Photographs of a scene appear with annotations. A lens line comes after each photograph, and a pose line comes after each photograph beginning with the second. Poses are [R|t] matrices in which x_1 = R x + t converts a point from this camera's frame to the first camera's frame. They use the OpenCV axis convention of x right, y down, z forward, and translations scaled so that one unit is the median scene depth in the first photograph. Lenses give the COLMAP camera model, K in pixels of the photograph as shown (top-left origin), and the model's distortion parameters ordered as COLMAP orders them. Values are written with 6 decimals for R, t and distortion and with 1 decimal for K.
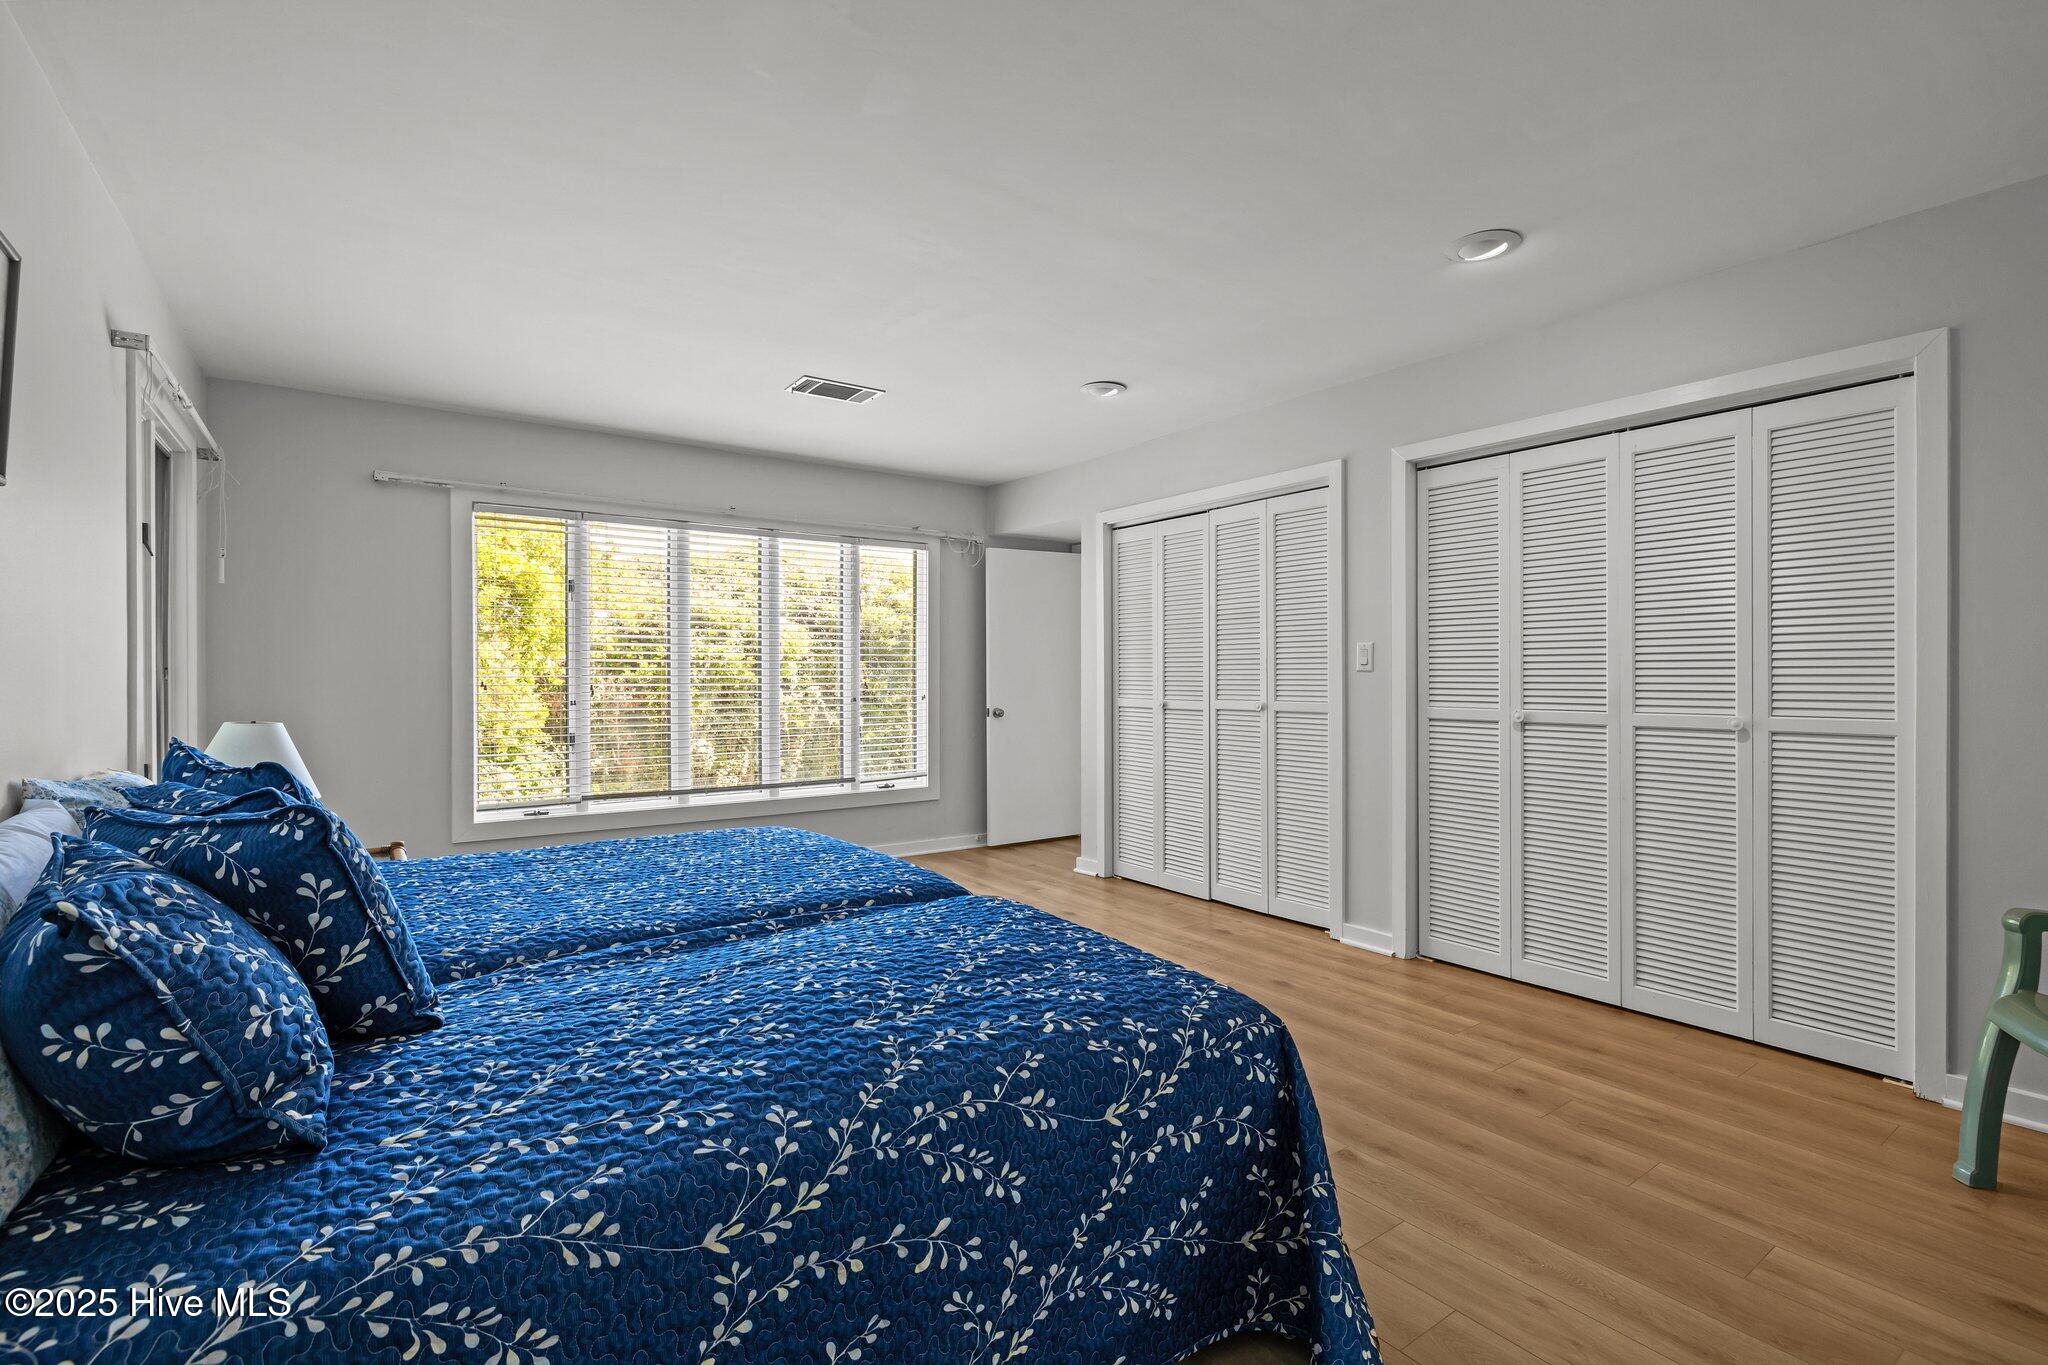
lens RADIAL K [[912.9, 0, 1040.5], [0, 912.9, 685.8], [0, 0, 1]] dist [-0.005751, 0.001347]
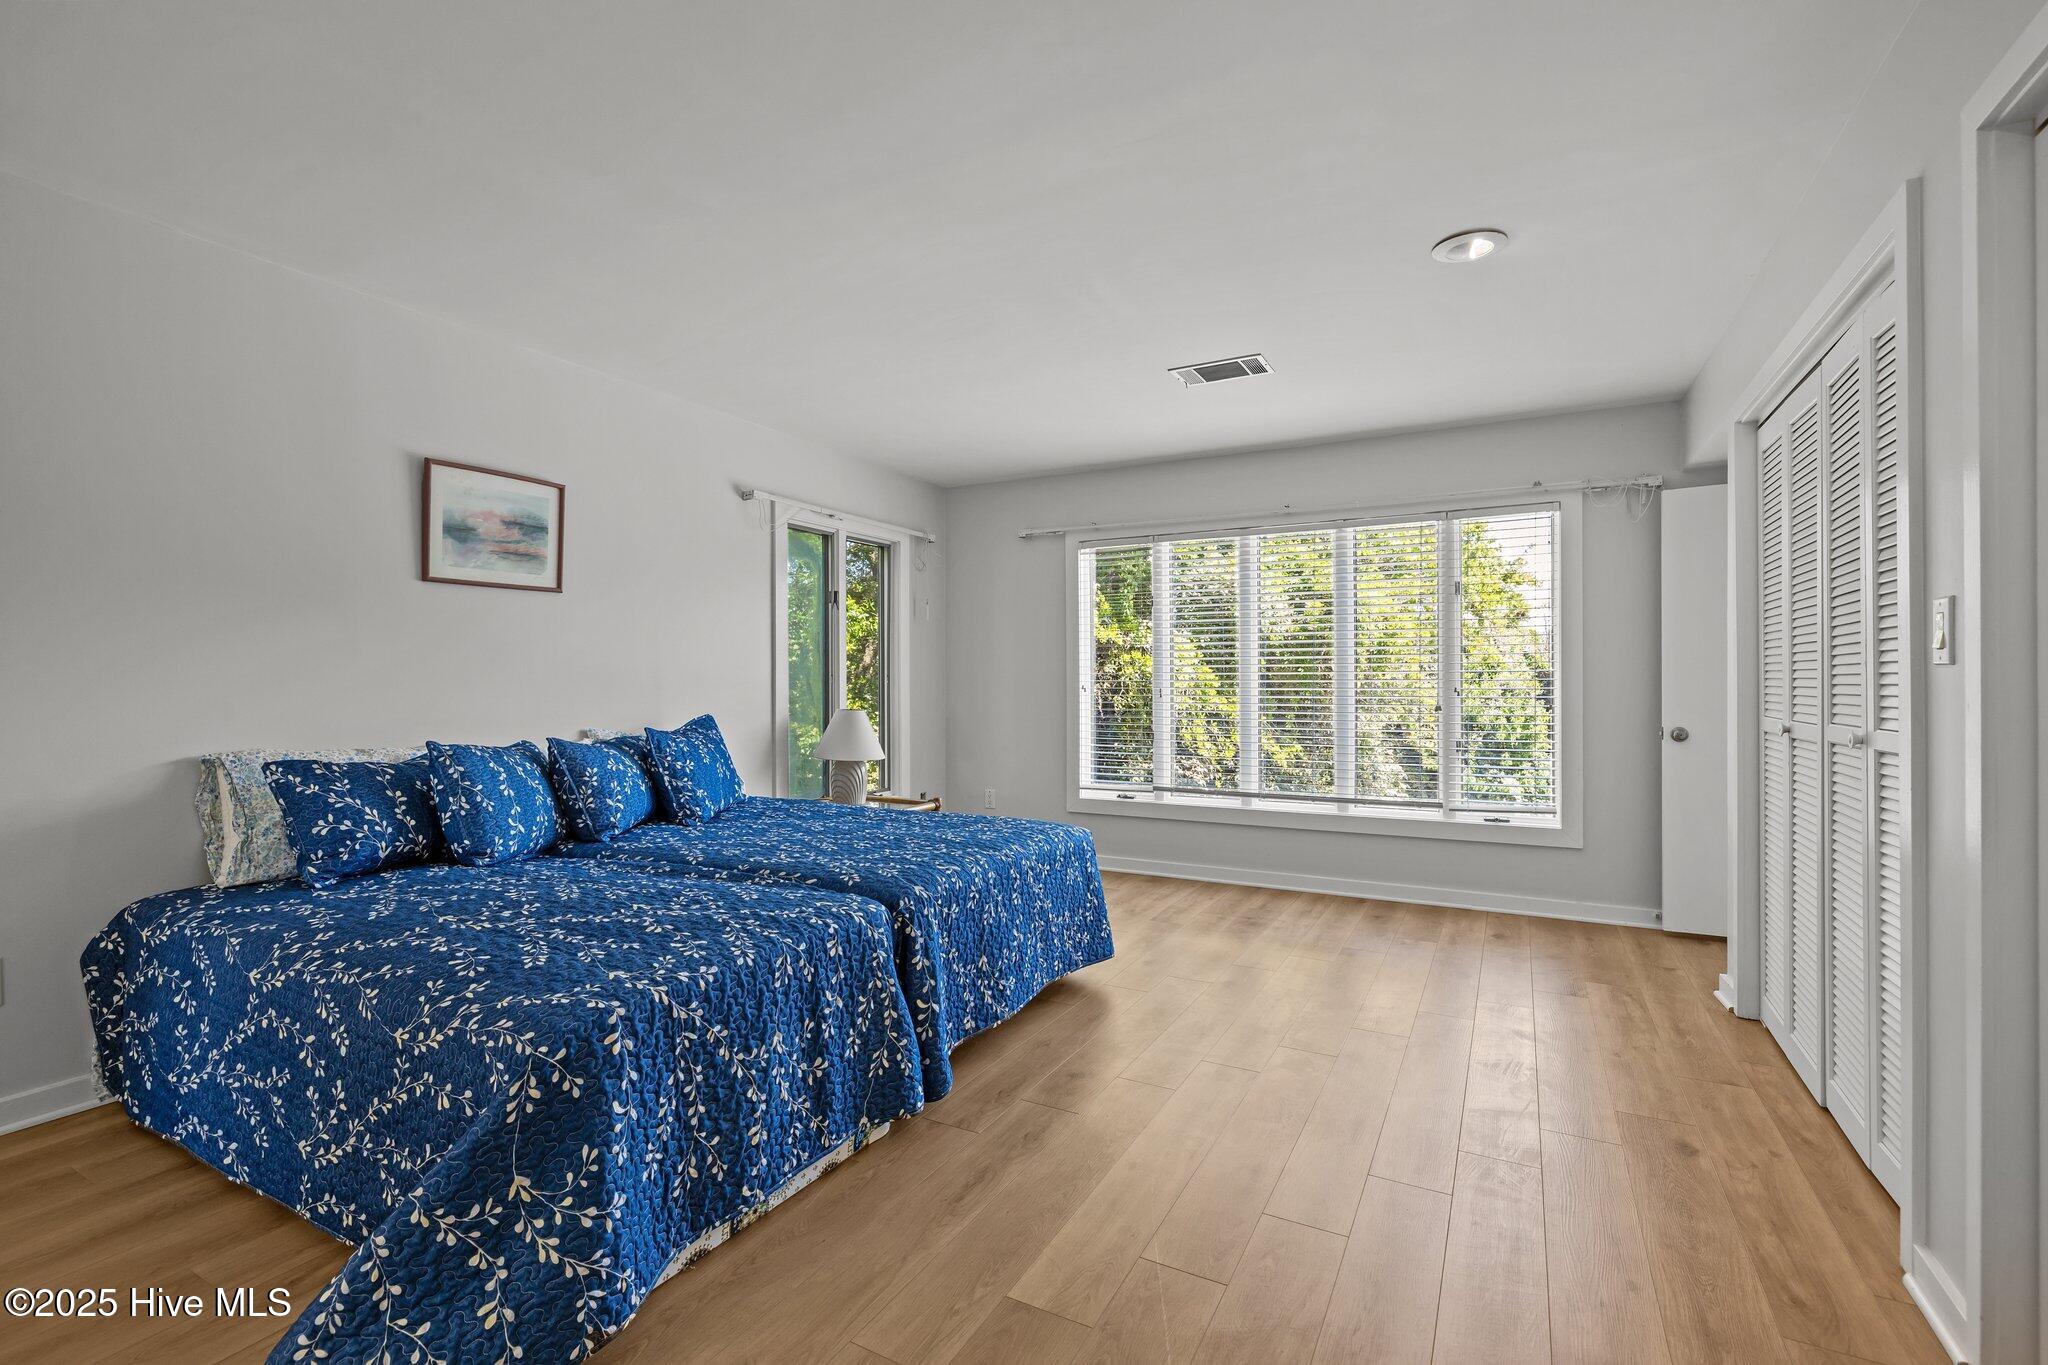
lens RADIAL K [[912.9, 0, 1028.2], [0, 912.9, 682.5], [0, 0, 1]] dist [-0.005751, 0.001347]
pose [[0.448284, 0.000078, -0.893891, 0.357373], [-0.009206, 0.999947, -0.004530, -0.001015], [0.893844, 0.010260, 0.448261, 0.290286]]
